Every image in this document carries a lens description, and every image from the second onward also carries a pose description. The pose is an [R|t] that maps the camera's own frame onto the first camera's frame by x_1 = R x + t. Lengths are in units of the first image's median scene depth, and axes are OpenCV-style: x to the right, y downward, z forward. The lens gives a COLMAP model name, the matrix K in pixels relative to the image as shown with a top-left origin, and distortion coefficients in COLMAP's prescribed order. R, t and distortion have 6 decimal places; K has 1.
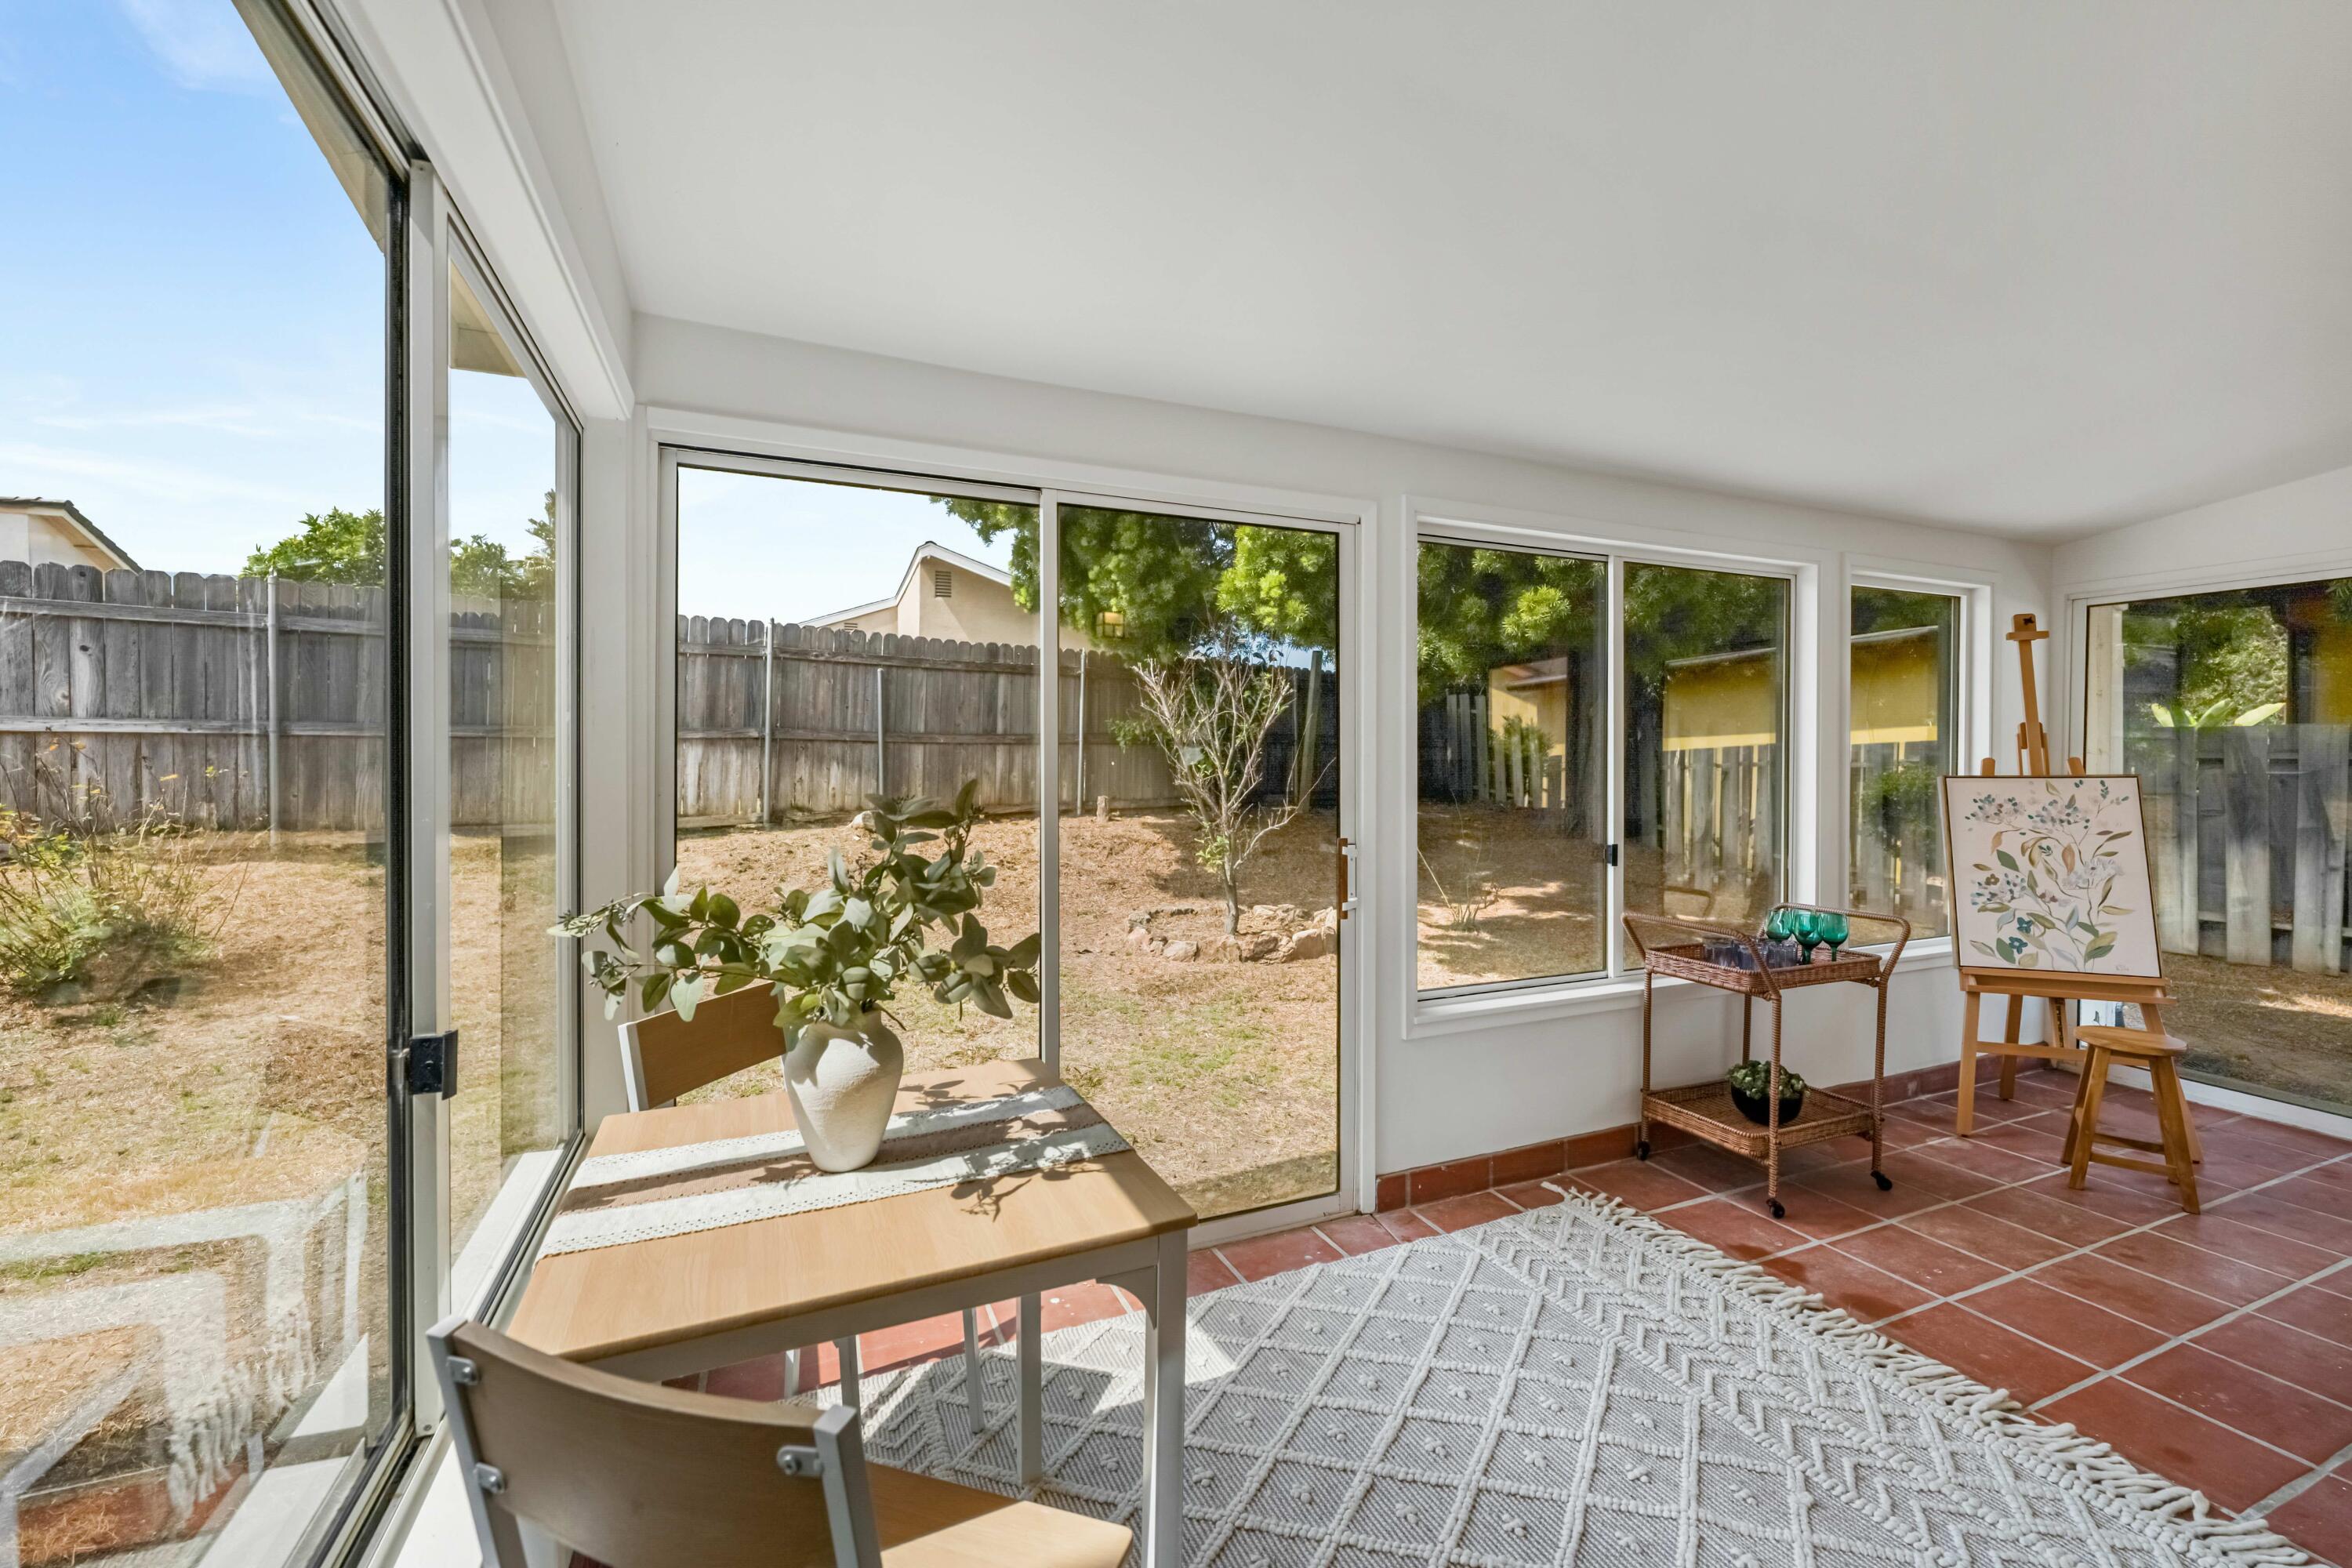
lens RADIAL K [[952.9, 0, 1176.5], [0, 952.9, 760.2], [0, 0, 1]] dist [0.000498, 0.000009]
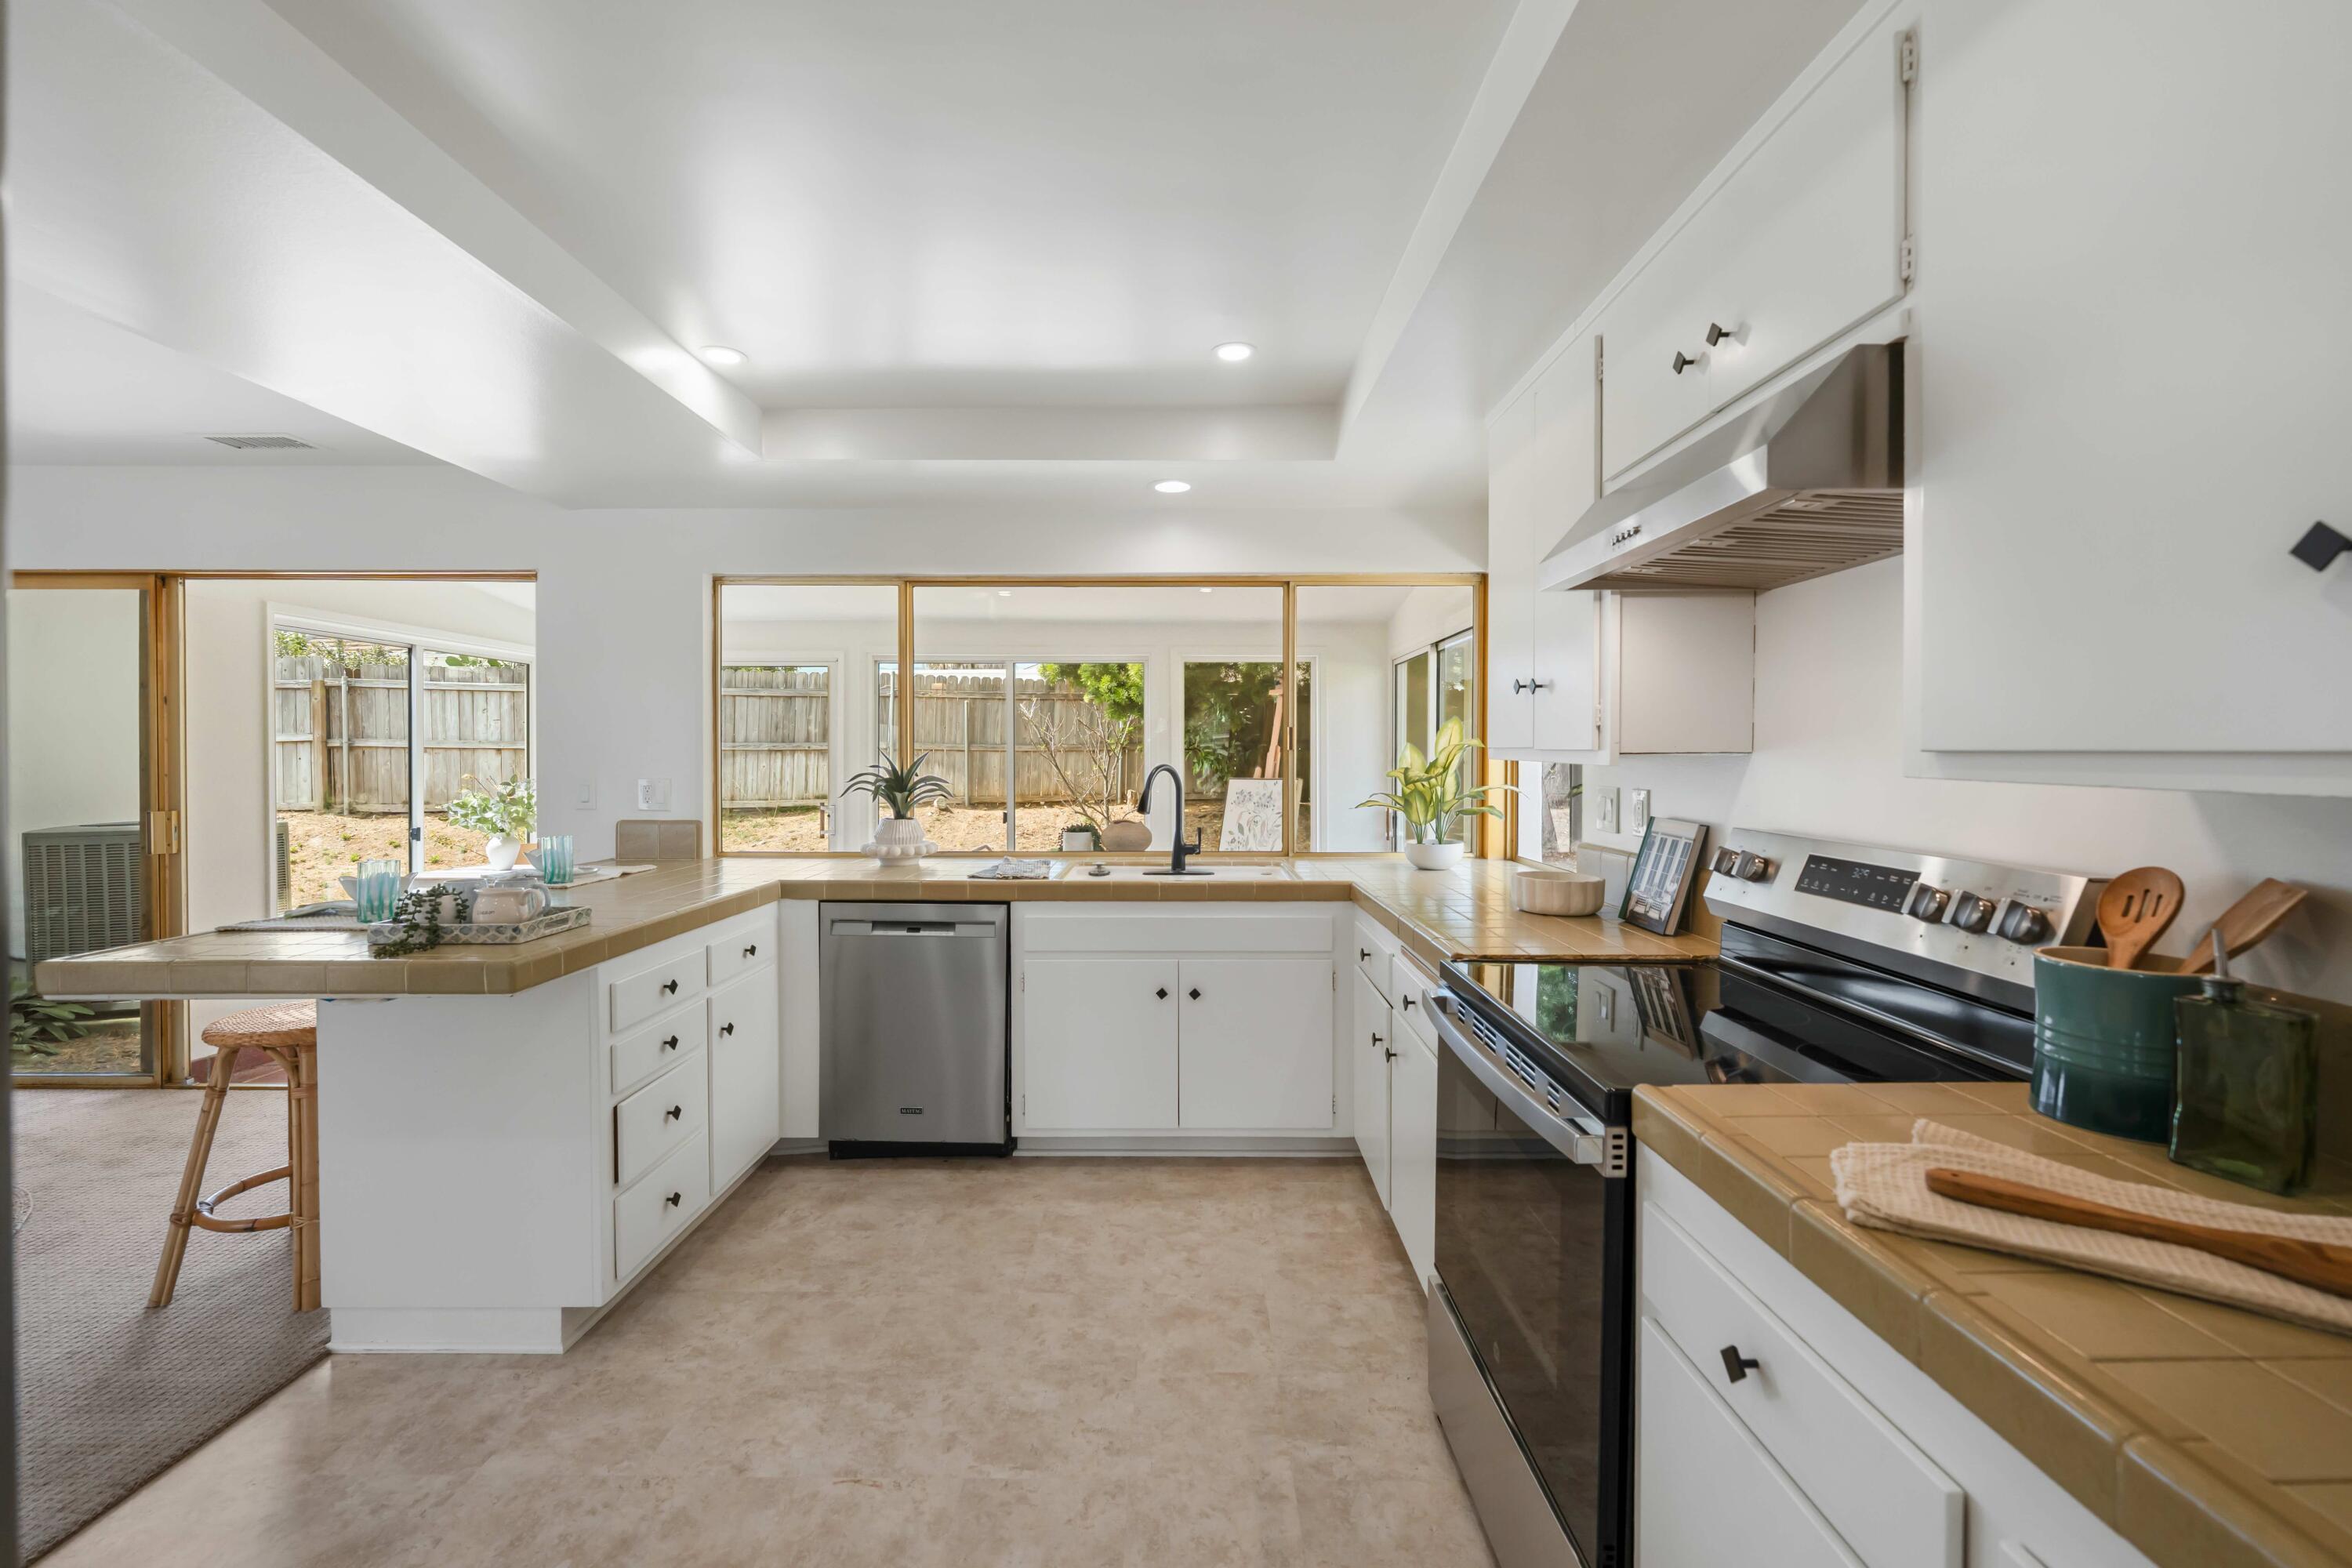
lens RADIAL K [[954.2, 0, 1178.6], [0, 954.2, 767.5], [0, 0, 1]] dist [-0.000995, -0.000377]
pose [[0.920805, 0.005112, -0.389989, 0.621874], [-0.002052, 0.999964, 0.008263, -0.006841], [0.390017, -0.006808, 0.920783, -0.251390]]
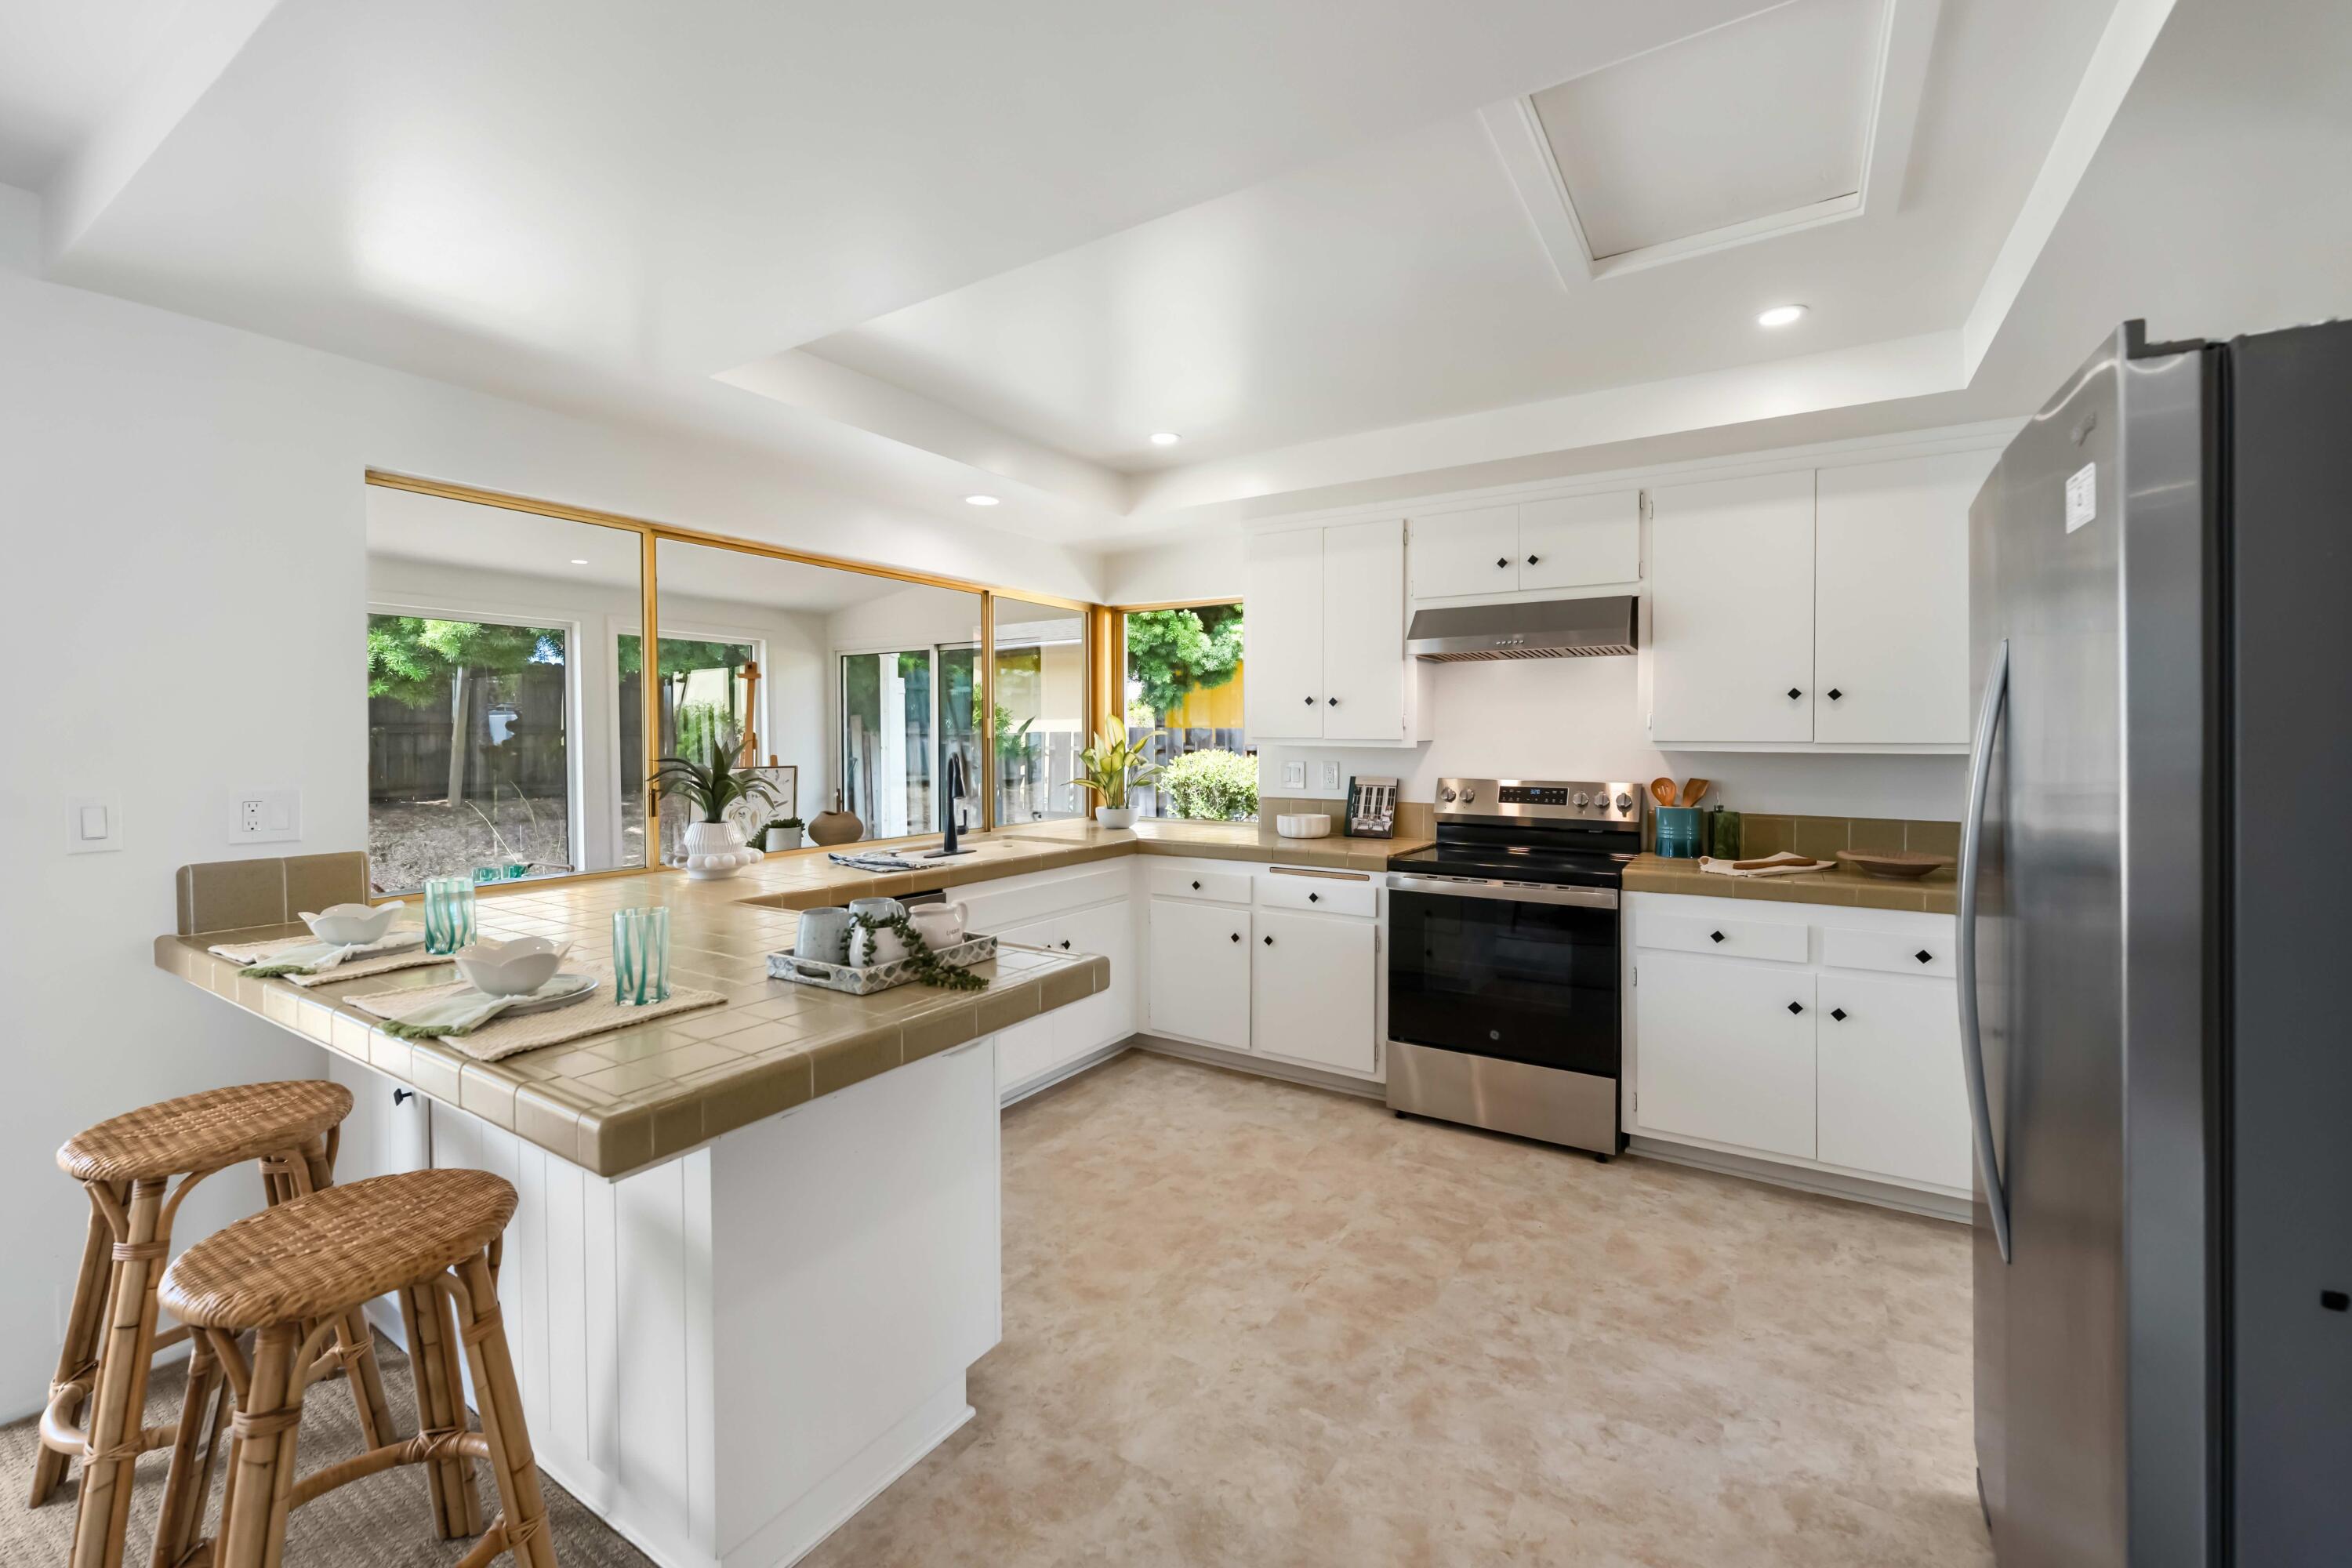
lens RADIAL K [[959.9, 0, 1177.8], [0, 959.9, 738.1], [0, 0, 1]] dist [0.000517, 0.000229]
pose [[0.821019, -0.003361, 0.570891, 0.261302], [0.005688, 0.999981, -0.002293, -0.009855], [-0.570873, 0.005130, 0.821023, -0.303152]]
